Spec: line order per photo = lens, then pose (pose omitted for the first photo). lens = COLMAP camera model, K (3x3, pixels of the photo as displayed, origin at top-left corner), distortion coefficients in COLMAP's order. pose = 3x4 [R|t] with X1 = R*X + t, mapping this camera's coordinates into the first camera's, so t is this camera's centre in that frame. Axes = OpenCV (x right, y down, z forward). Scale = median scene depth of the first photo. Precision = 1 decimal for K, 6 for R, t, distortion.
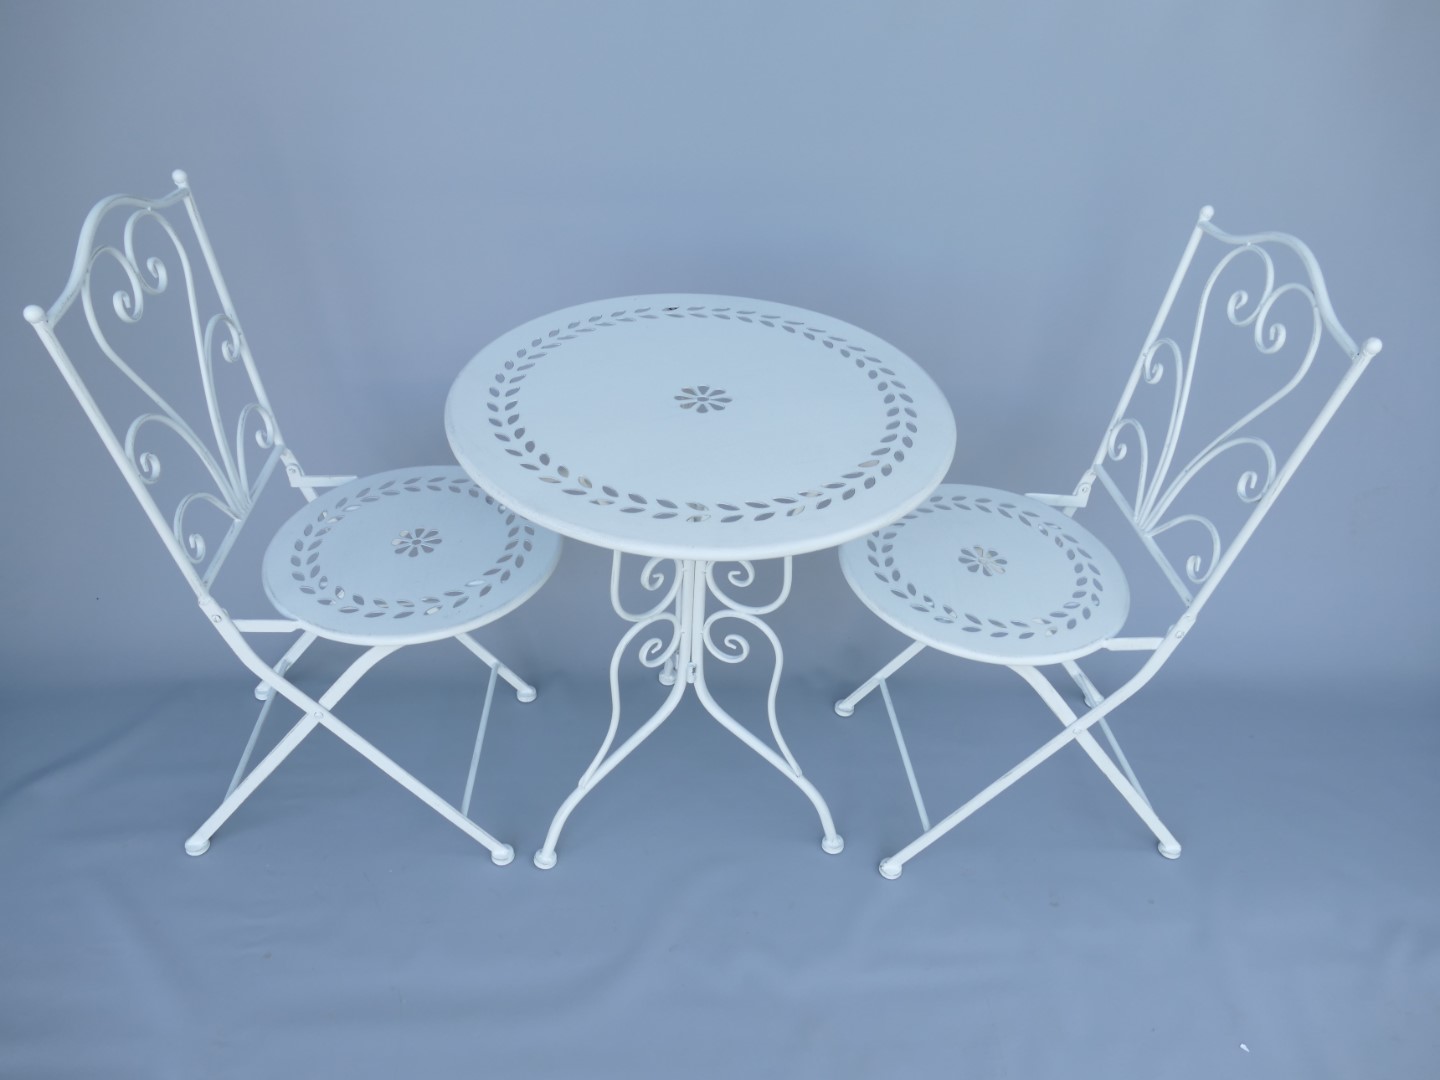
lens RADIAL K [[1149.7, 0, 714.6], [0, 1149.7, 544.7], [0, 0, 1]] dist [-0.012142, 0.013814]
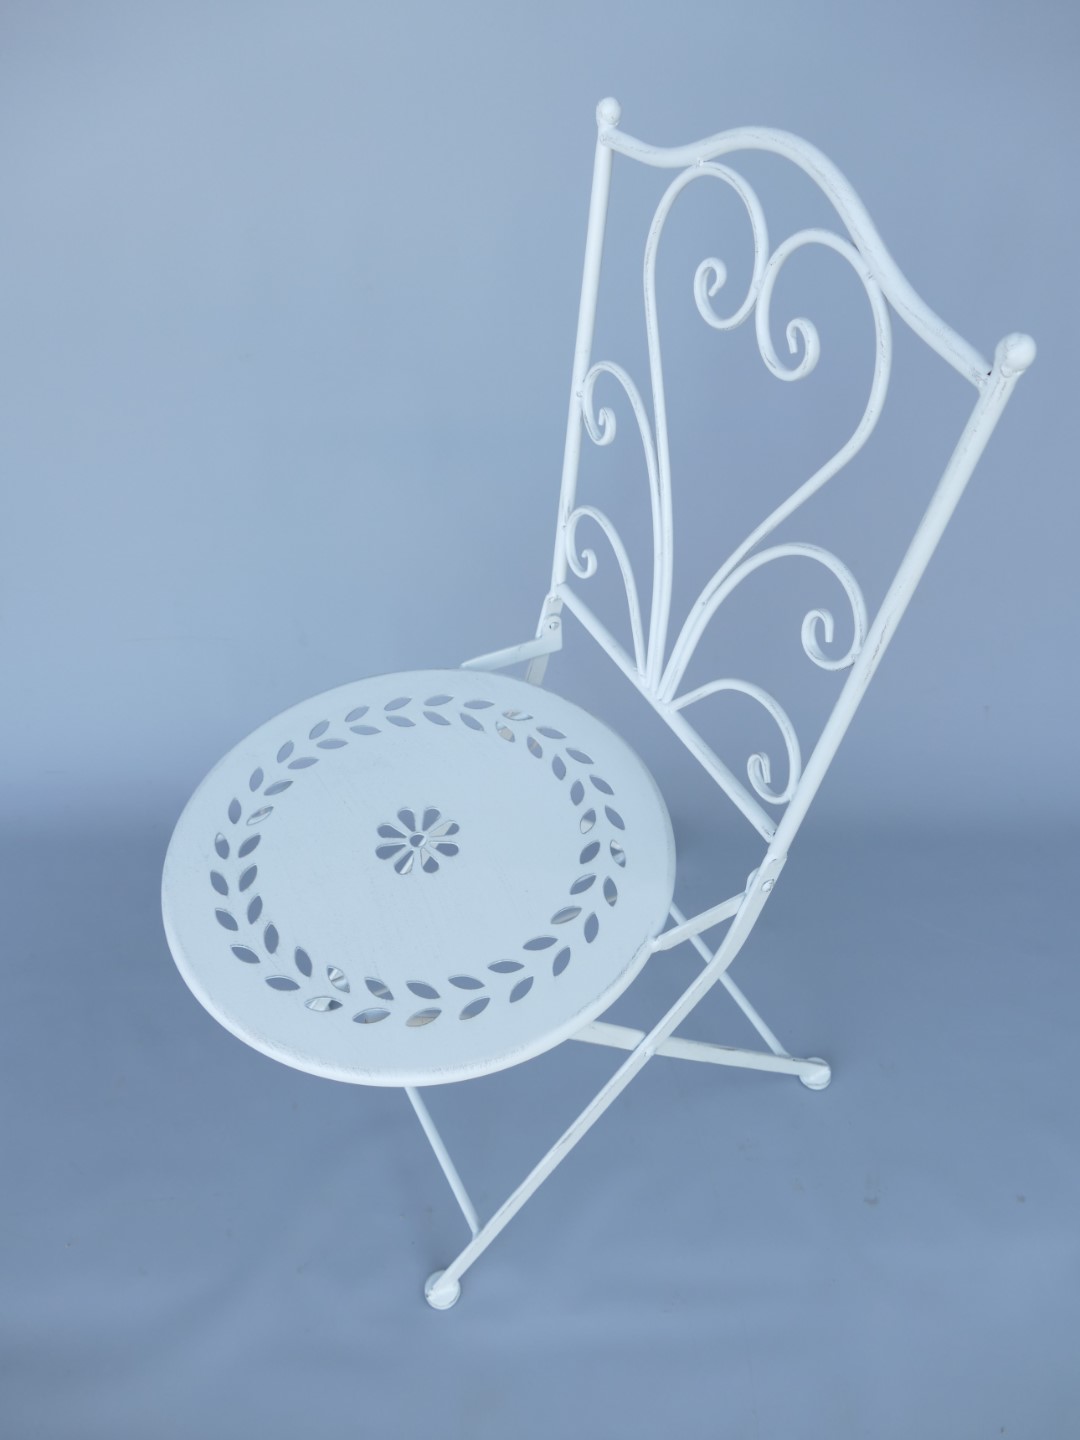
lens RADIAL K [[1149.7, 0, 547.7], [0, 1149.7, 721.3], [0, 0, 1]] dist [-0.012142, 0.013814]
pose [[0.922069, -0.331181, 0.200269, 0.207715], [0.289393, 0.933571, 0.211417, -0.149240], [-0.256983, -0.136984, 0.956658, 0.469442]]
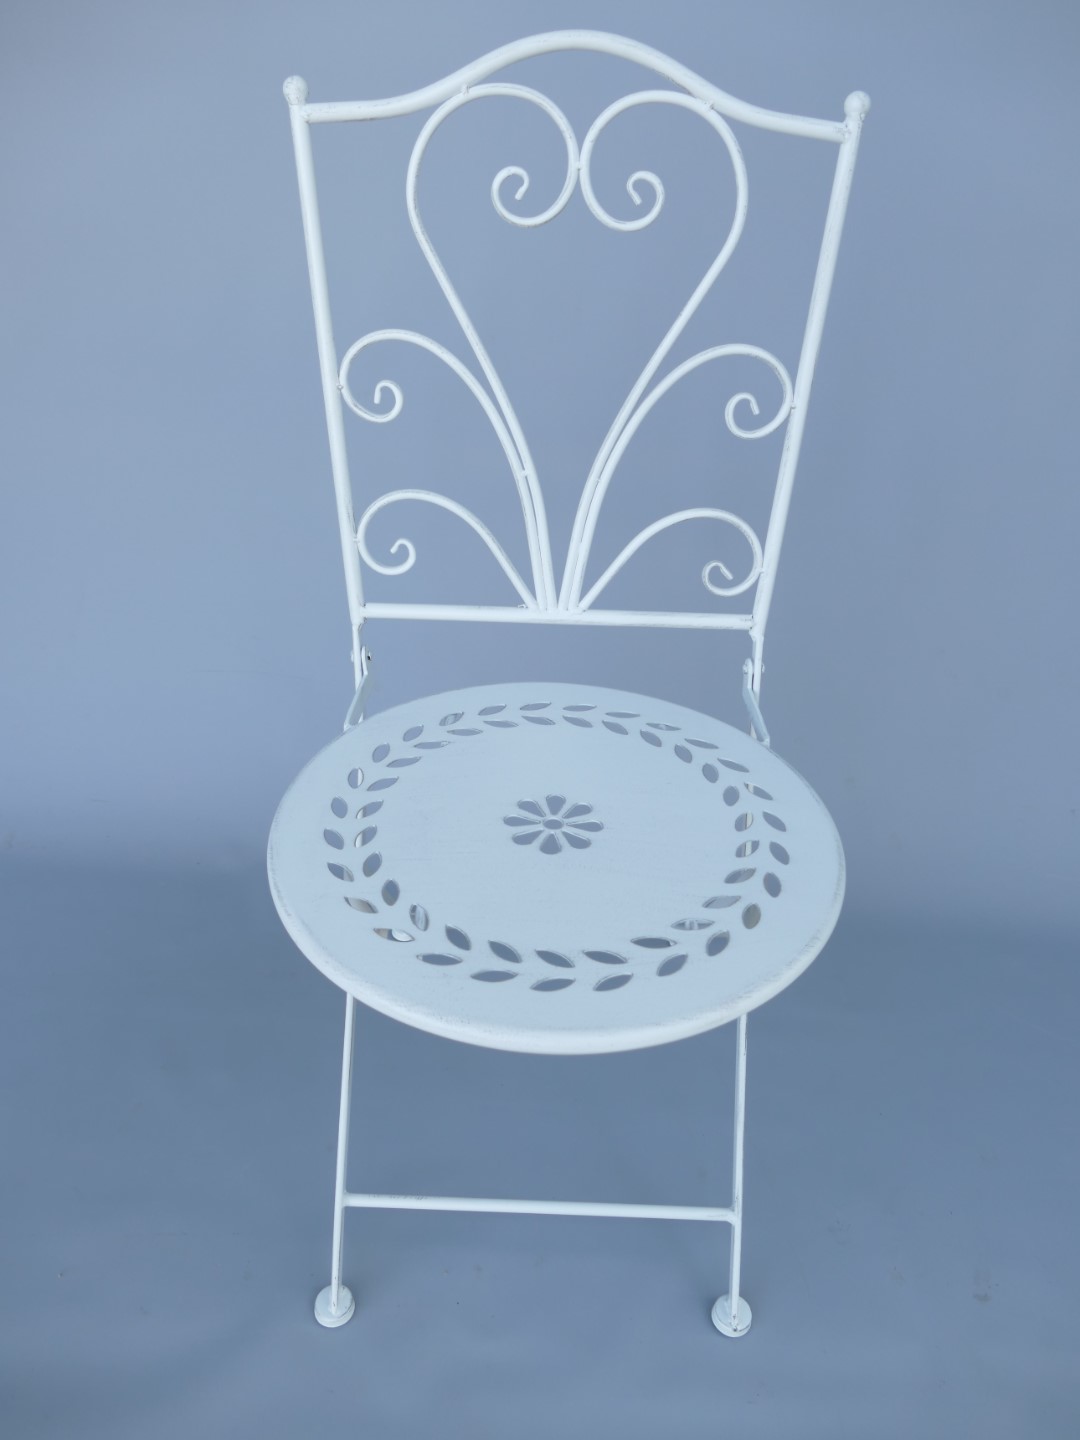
lens RADIAL K [[1149.7, 0, 539.1], [0, 1149.7, 727.9], [0, 0, 1]] dist [-0.012142, 0.013814]
pose [[0.117452, -0.595116, 0.795010, -0.154778], [0.567980, 0.696945, 0.437797, -0.254236], [-0.814619, 0.400130, 0.419872, 0.811077]]
